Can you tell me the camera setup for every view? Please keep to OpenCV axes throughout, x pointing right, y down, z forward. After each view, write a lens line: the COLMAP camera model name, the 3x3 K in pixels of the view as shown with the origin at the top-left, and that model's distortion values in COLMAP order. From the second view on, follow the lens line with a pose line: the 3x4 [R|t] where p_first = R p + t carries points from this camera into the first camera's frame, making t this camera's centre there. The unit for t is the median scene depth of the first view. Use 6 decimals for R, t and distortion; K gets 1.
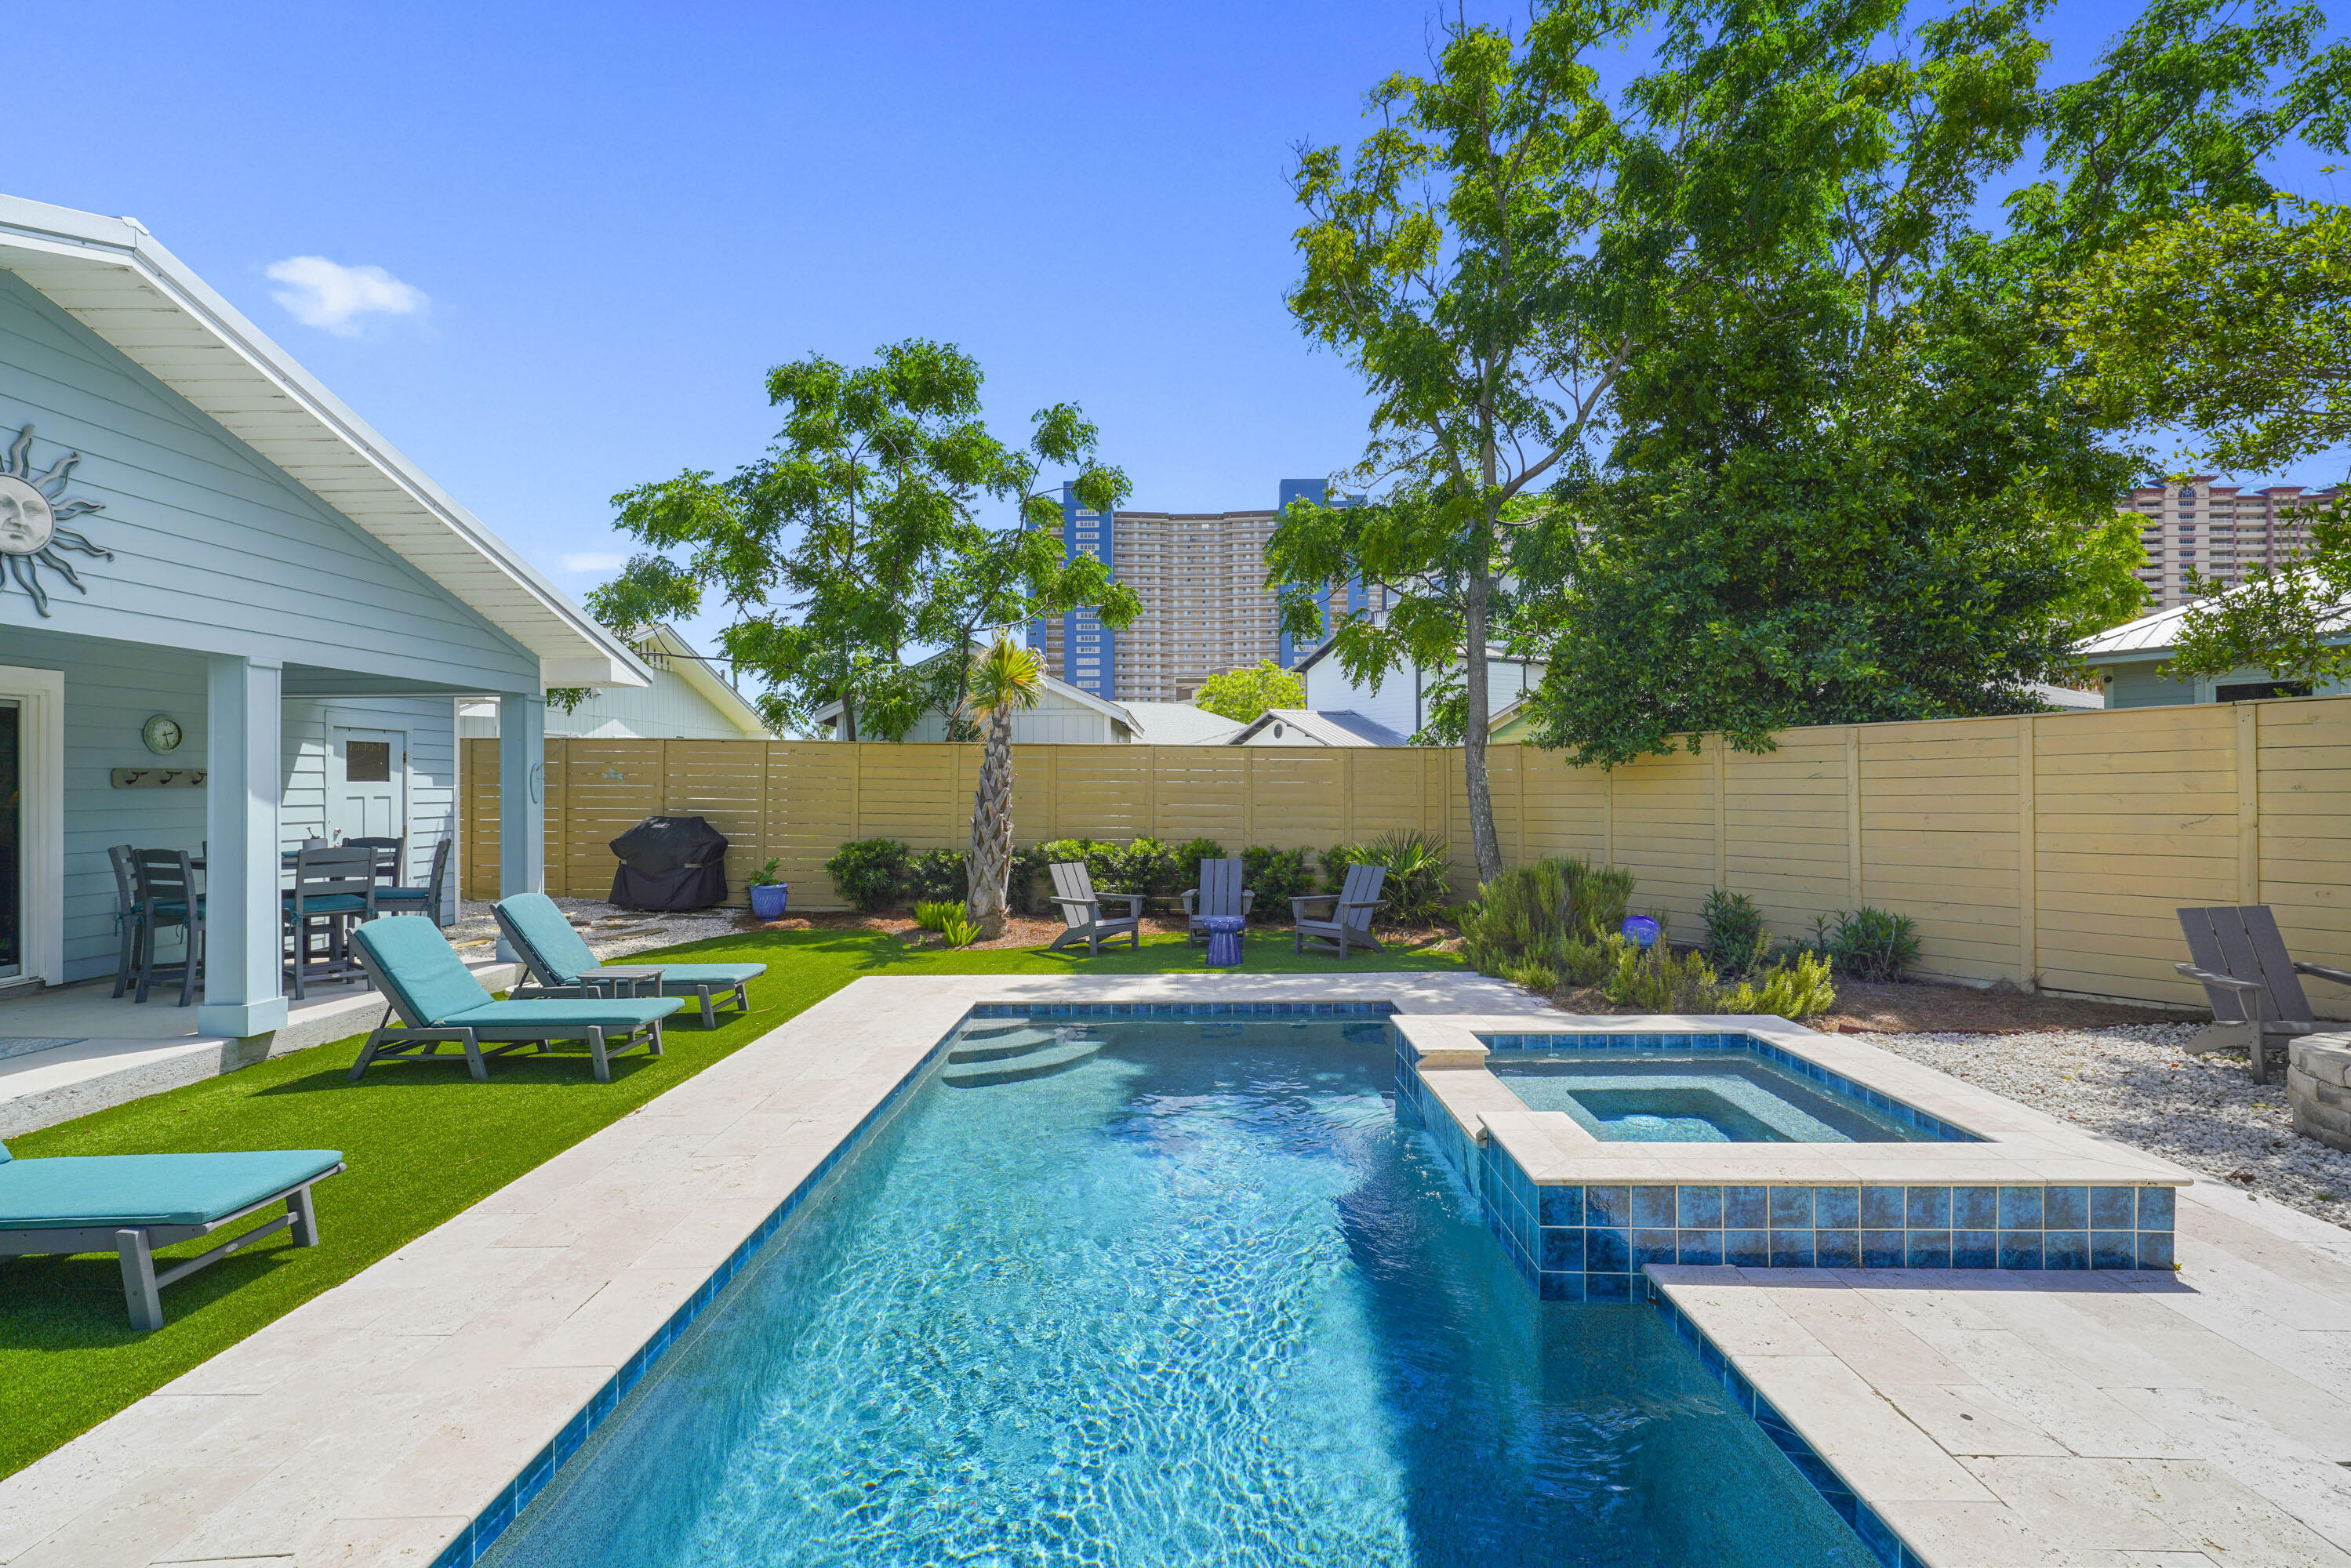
lens RADIAL K [[1068.0, 0, 1180.9], [0, 1068.0, 781.5], [0, 0, 1]] dist [-0.004131, 0.005763]
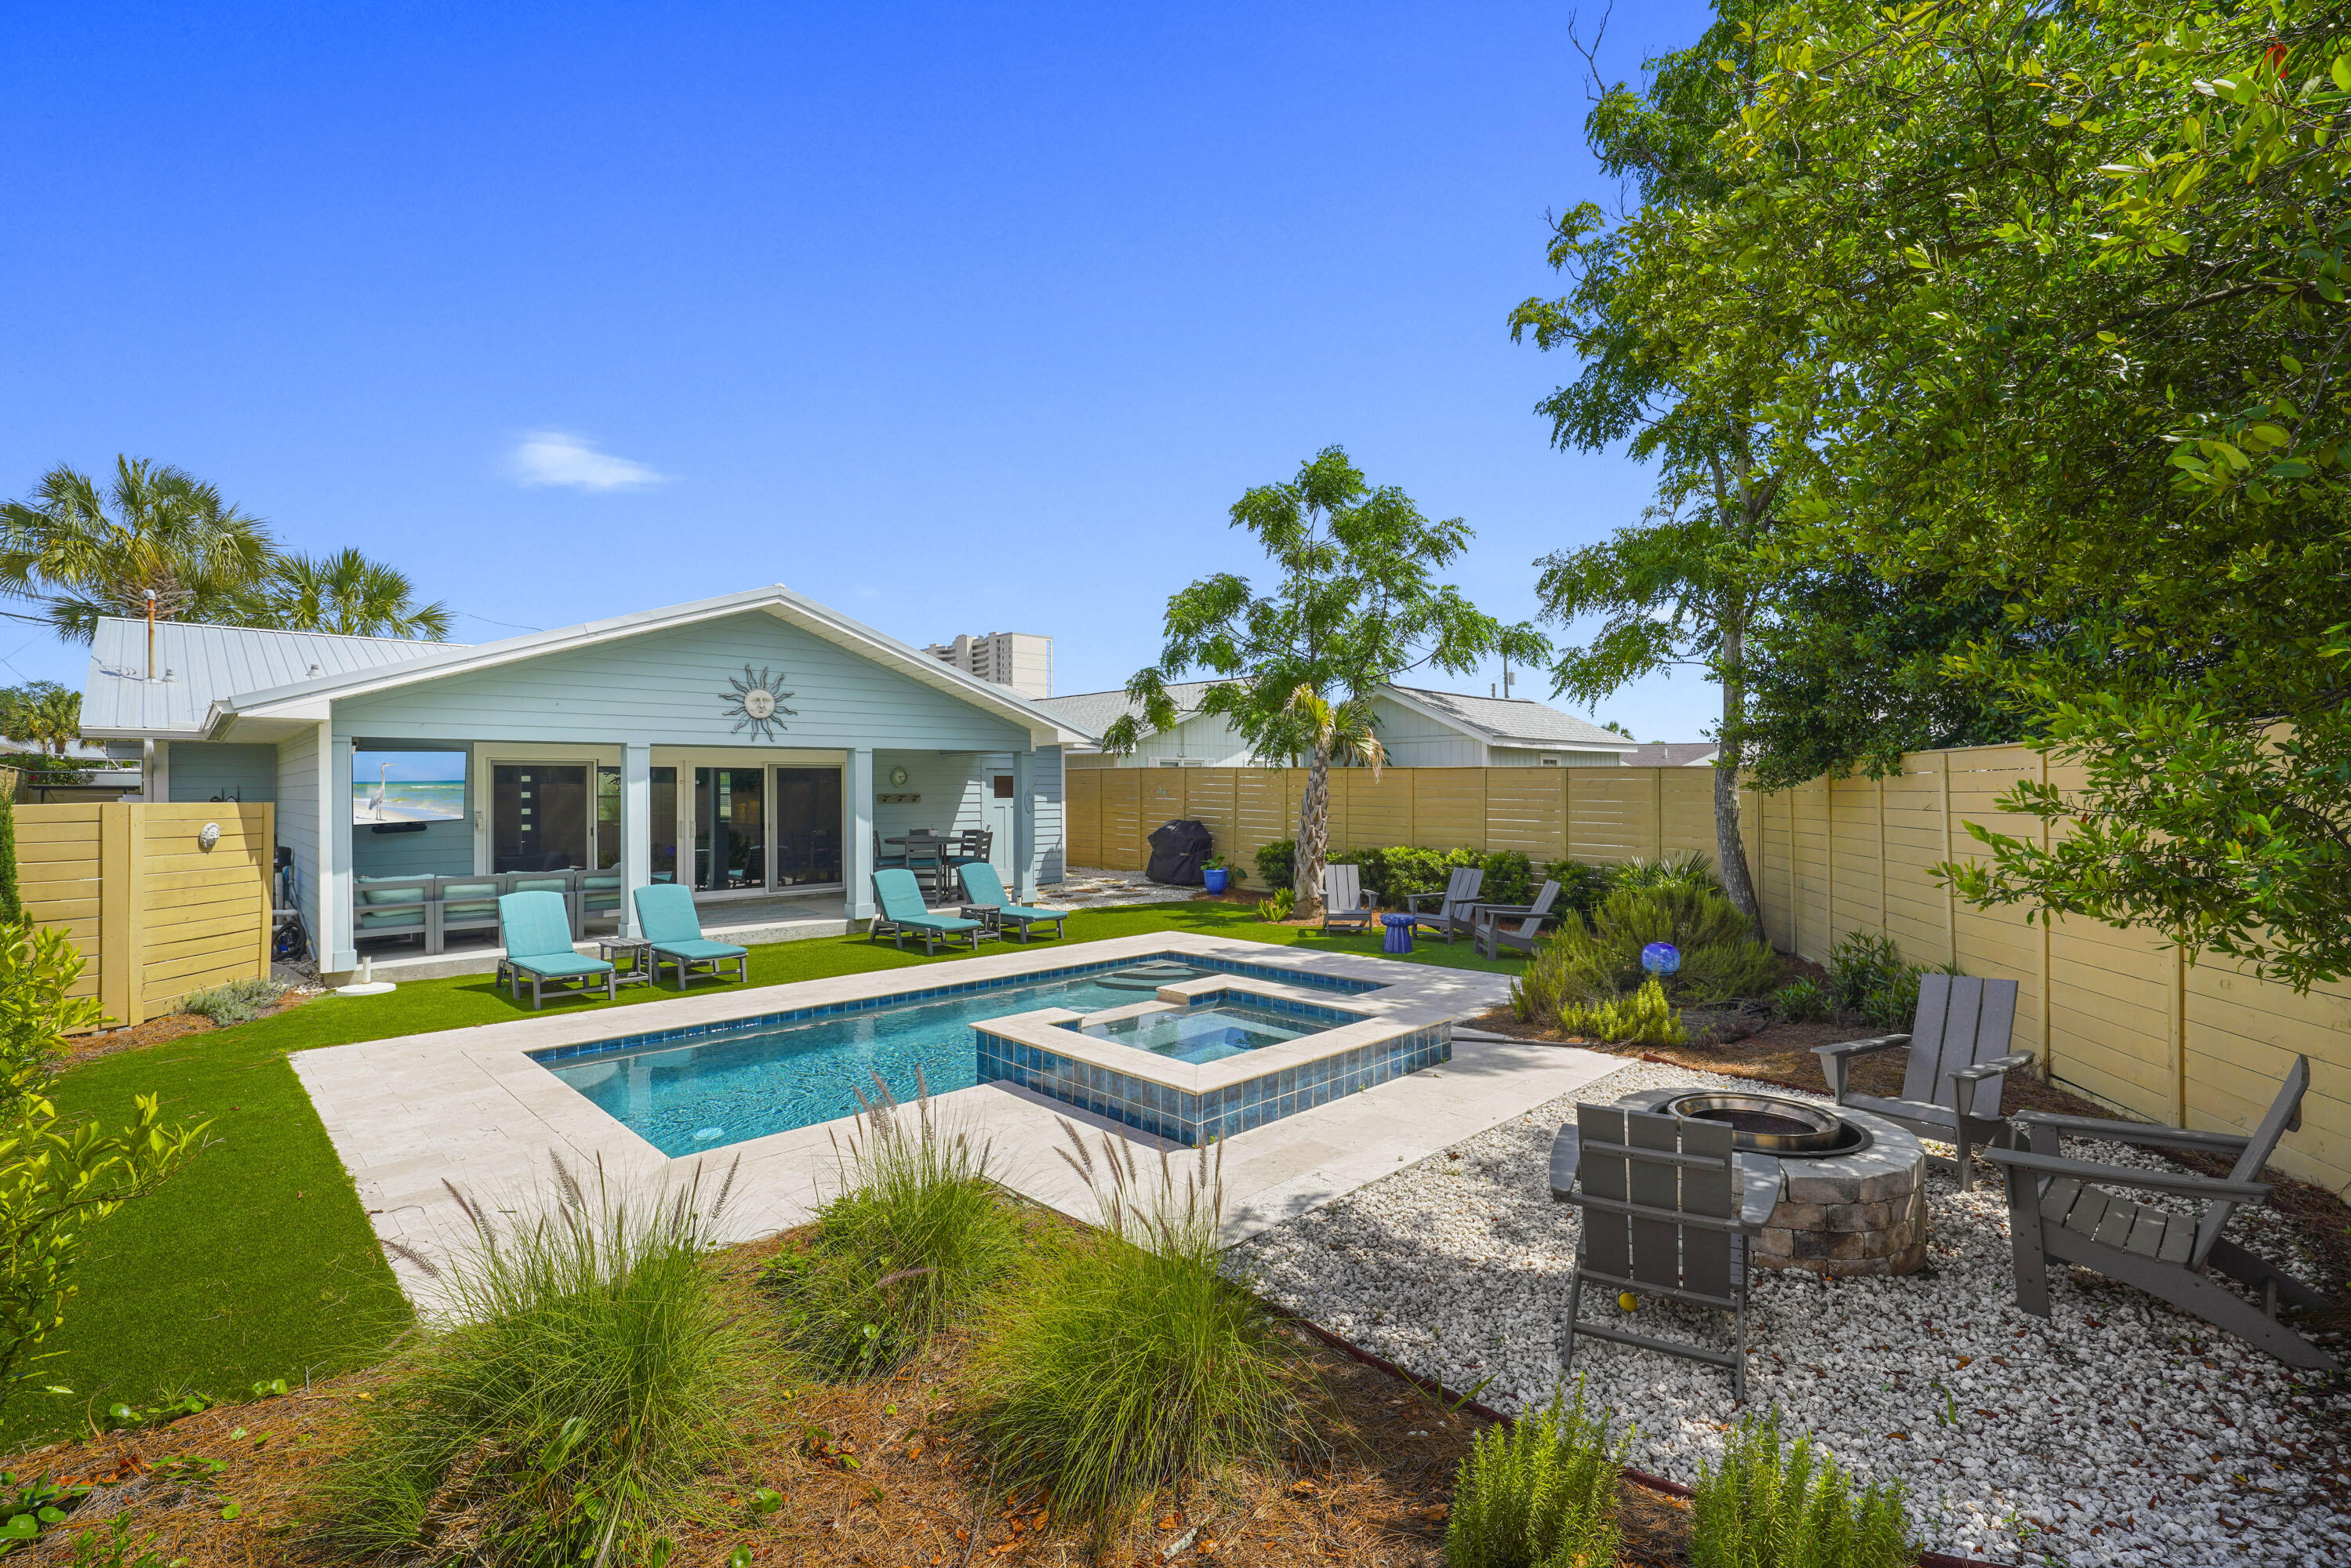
lens RADIAL K [[1051.4, 0, 1181.6], [0, 1051.4, 781.6], [0, 0, 1]] dist [-0.003551, -0.000068]
pose [[0.703219, -0.002996, -0.710967, 0.792745], [0.005250, 0.999986, 0.000980, -0.031429], [0.710954, -0.004422, 0.703225, -0.036420]]
